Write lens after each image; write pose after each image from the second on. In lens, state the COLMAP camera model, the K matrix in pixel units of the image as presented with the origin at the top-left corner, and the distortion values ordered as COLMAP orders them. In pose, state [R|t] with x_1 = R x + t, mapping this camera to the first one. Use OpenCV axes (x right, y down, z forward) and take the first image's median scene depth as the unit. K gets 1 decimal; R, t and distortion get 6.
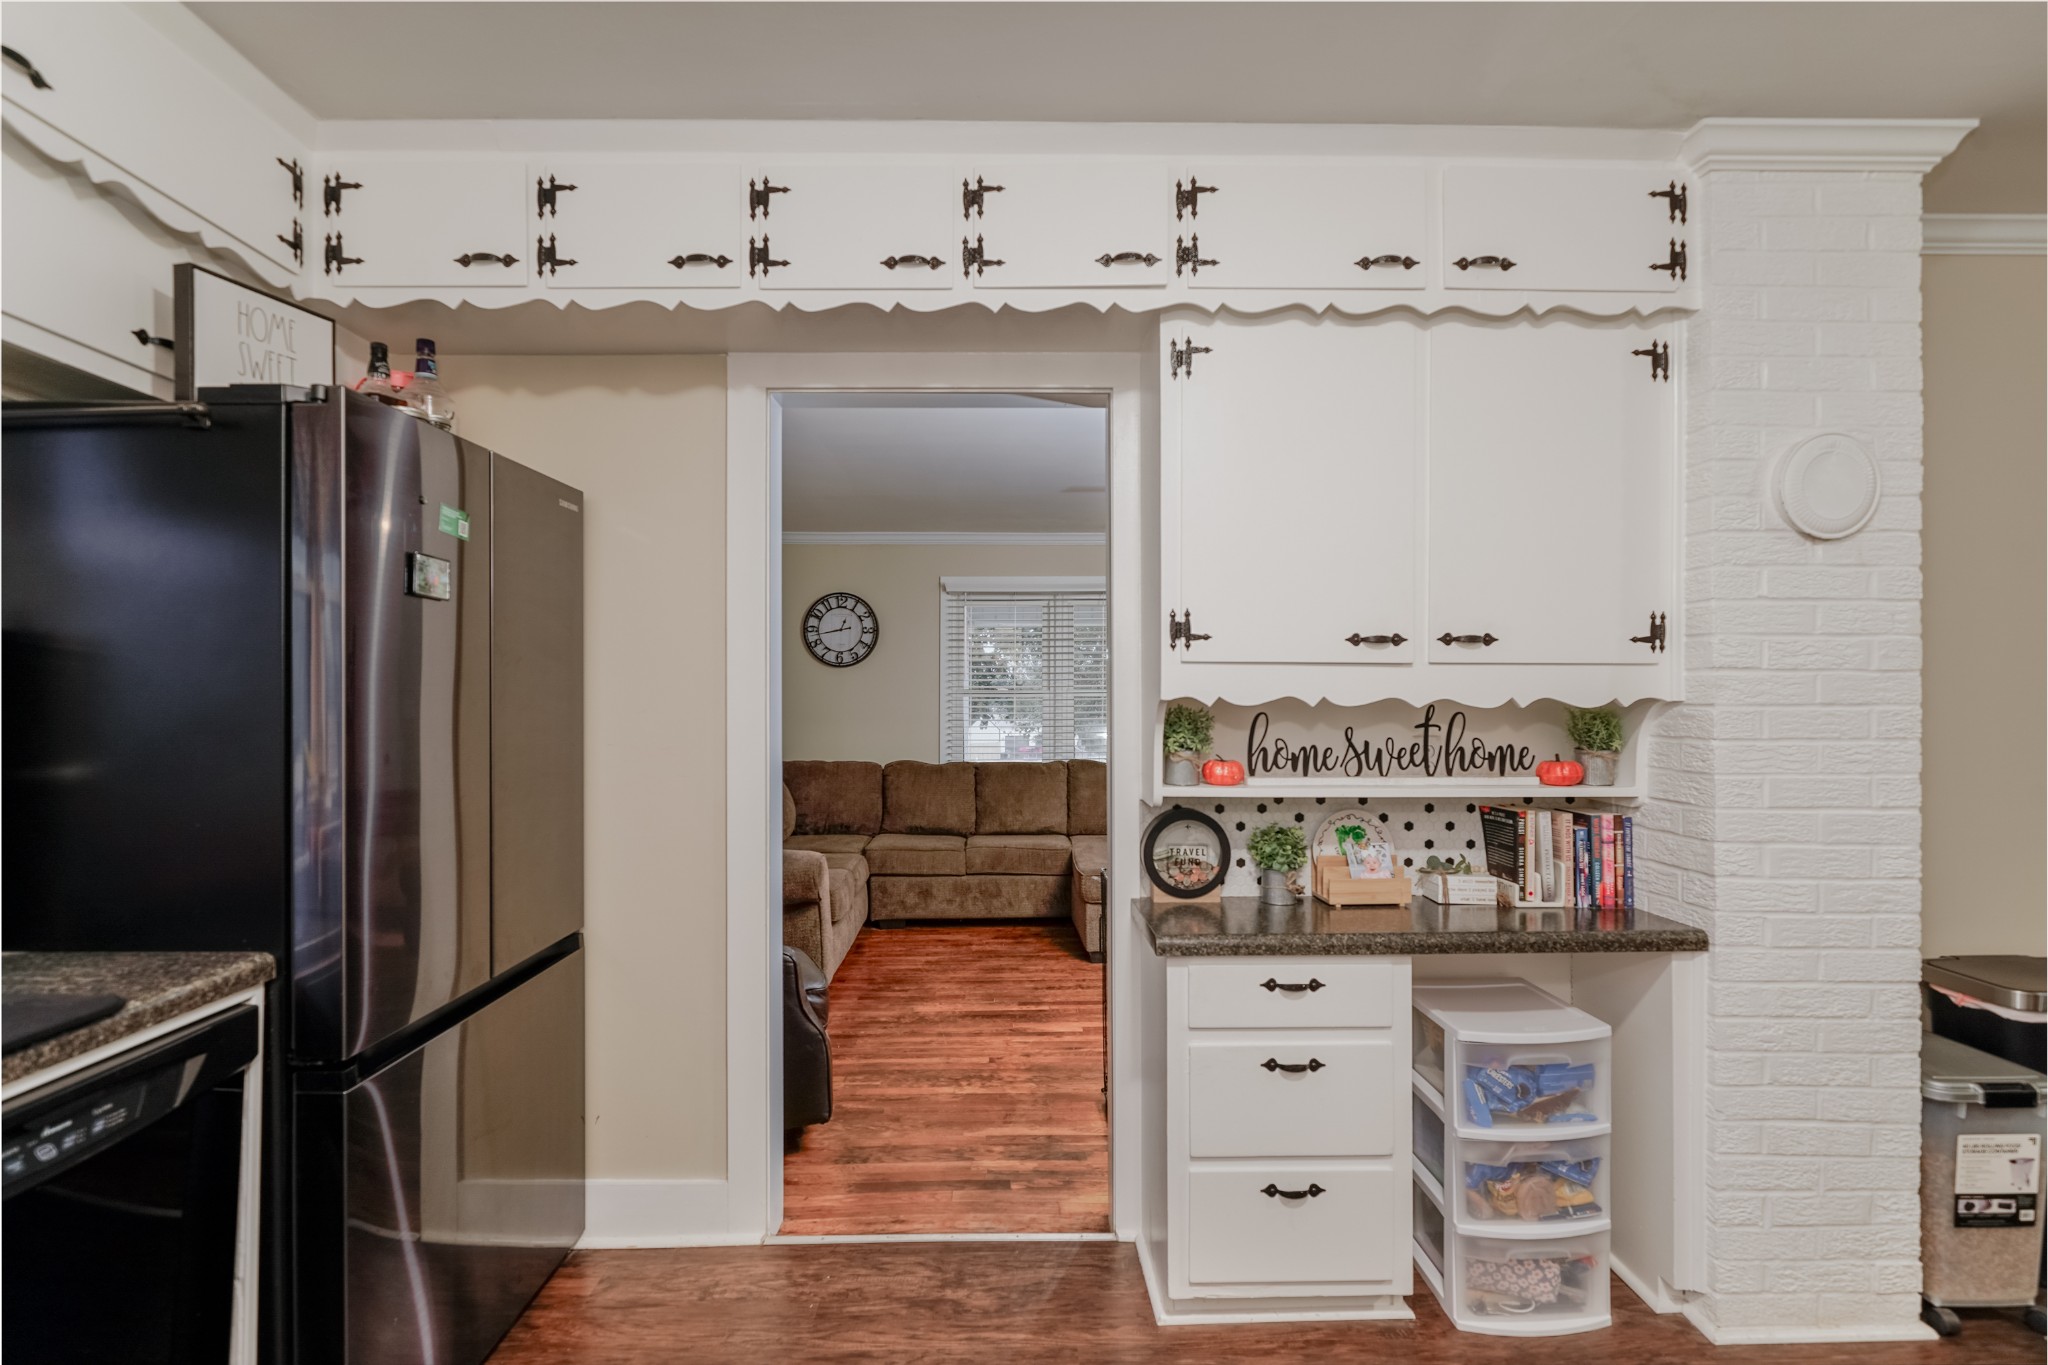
lens RADIAL K [[988.6, 0, 1022.3], [0, 988.6, 689.2], [0, 0, 1]] dist [-0.001732, -0.000149]
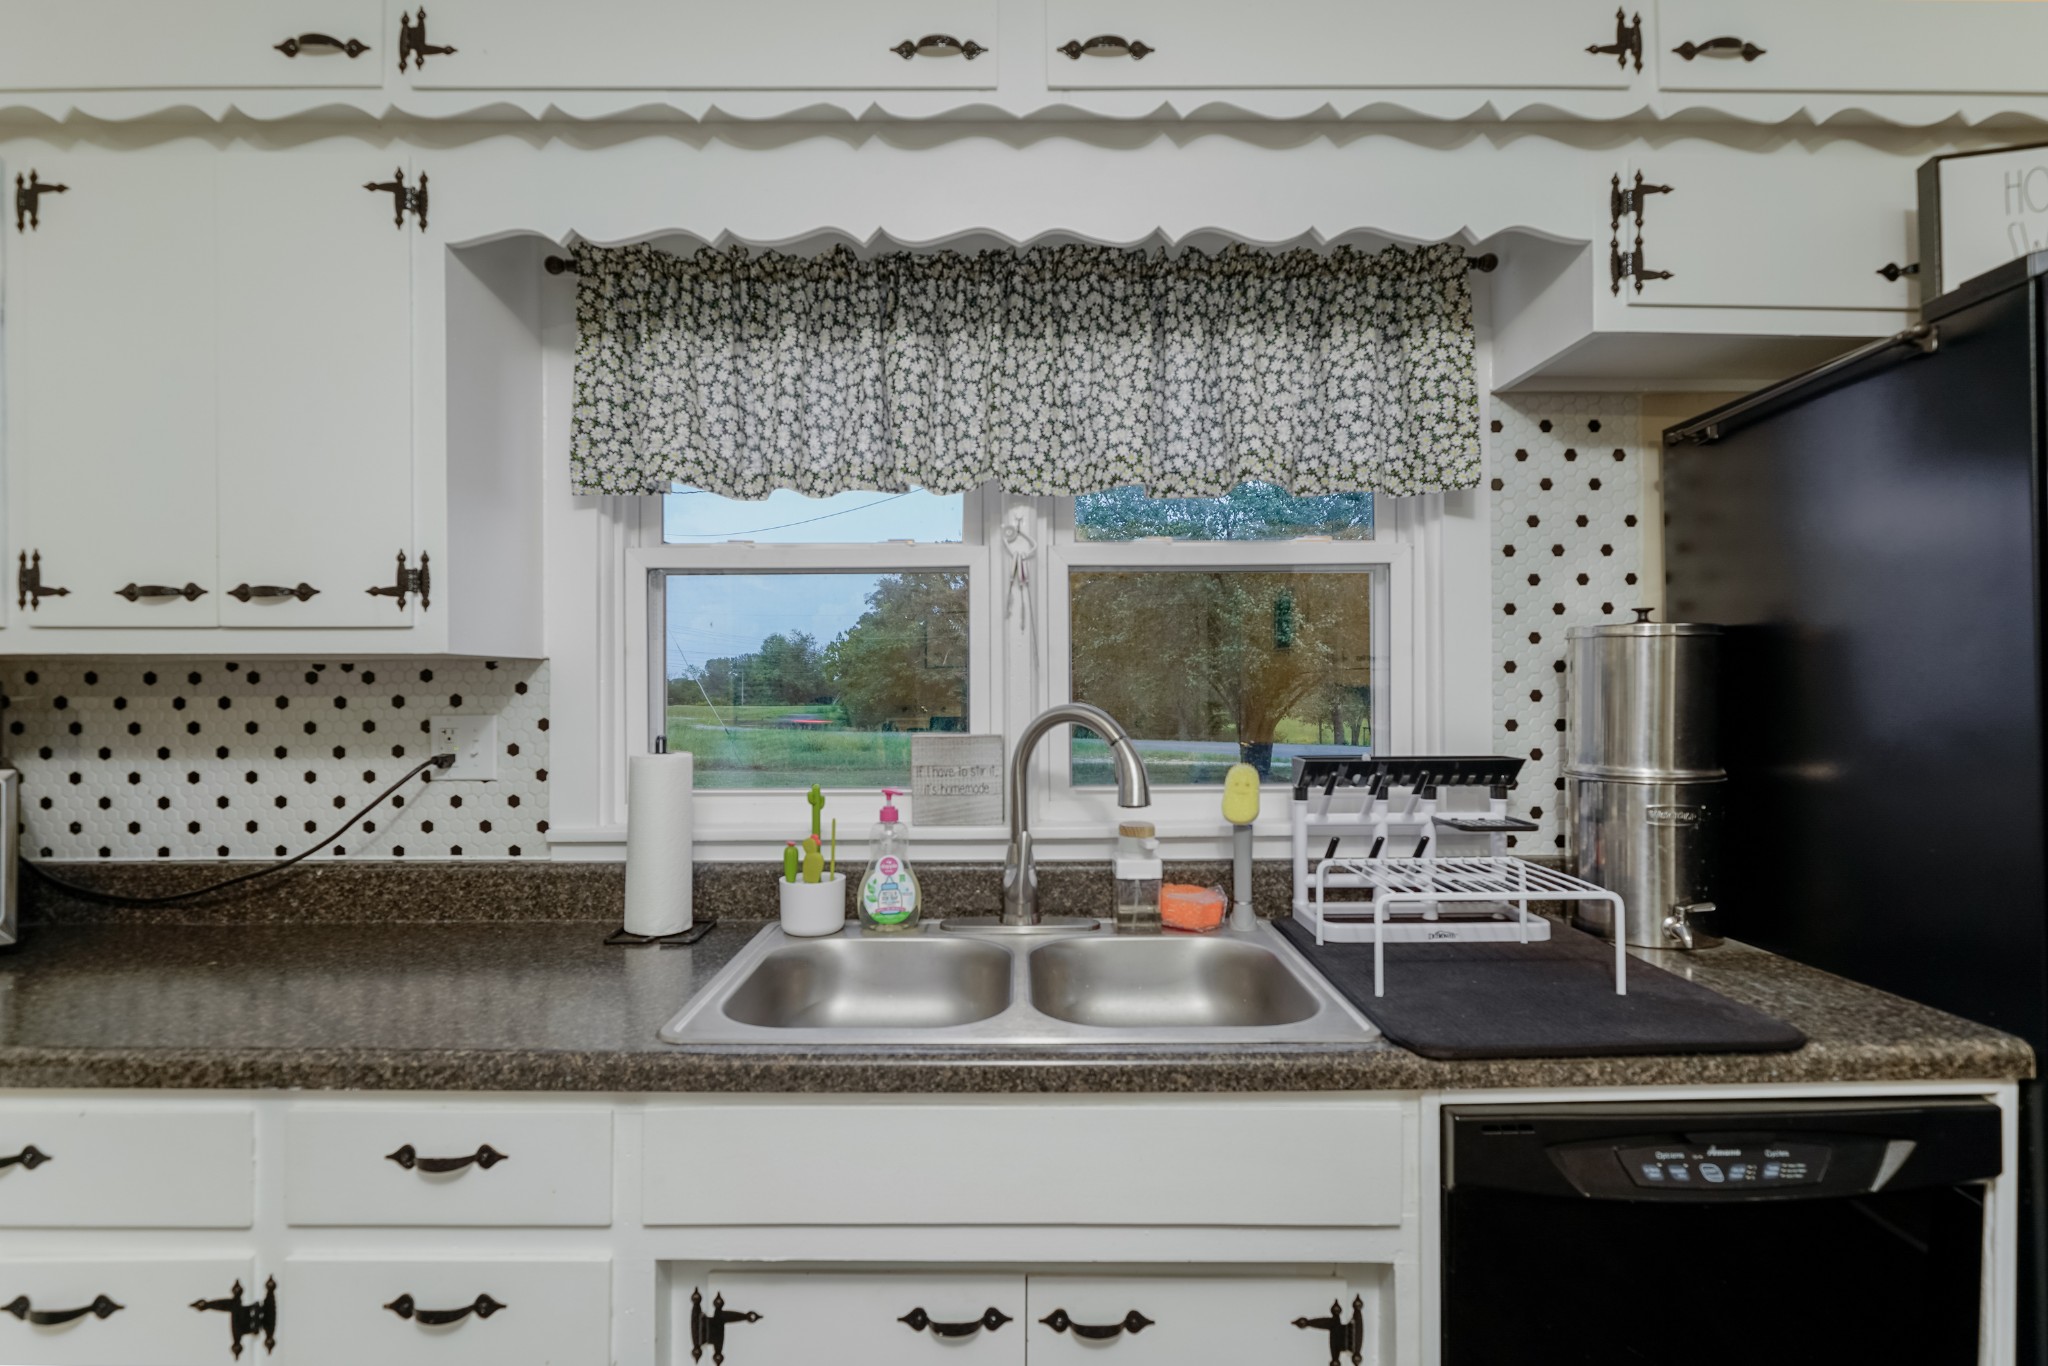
lens RADIAL K [[988.6, 0, 1024.6], [0, 988.6, 689.6], [0, 0, 1]] dist [-0.001732, -0.000149]
pose [[-0.012271, -0.006040, -0.999906, -0.024323], [0.013257, 0.999893, -0.006203, 0.002652], [0.999837, -0.013332, -0.012190, 0.265580]]
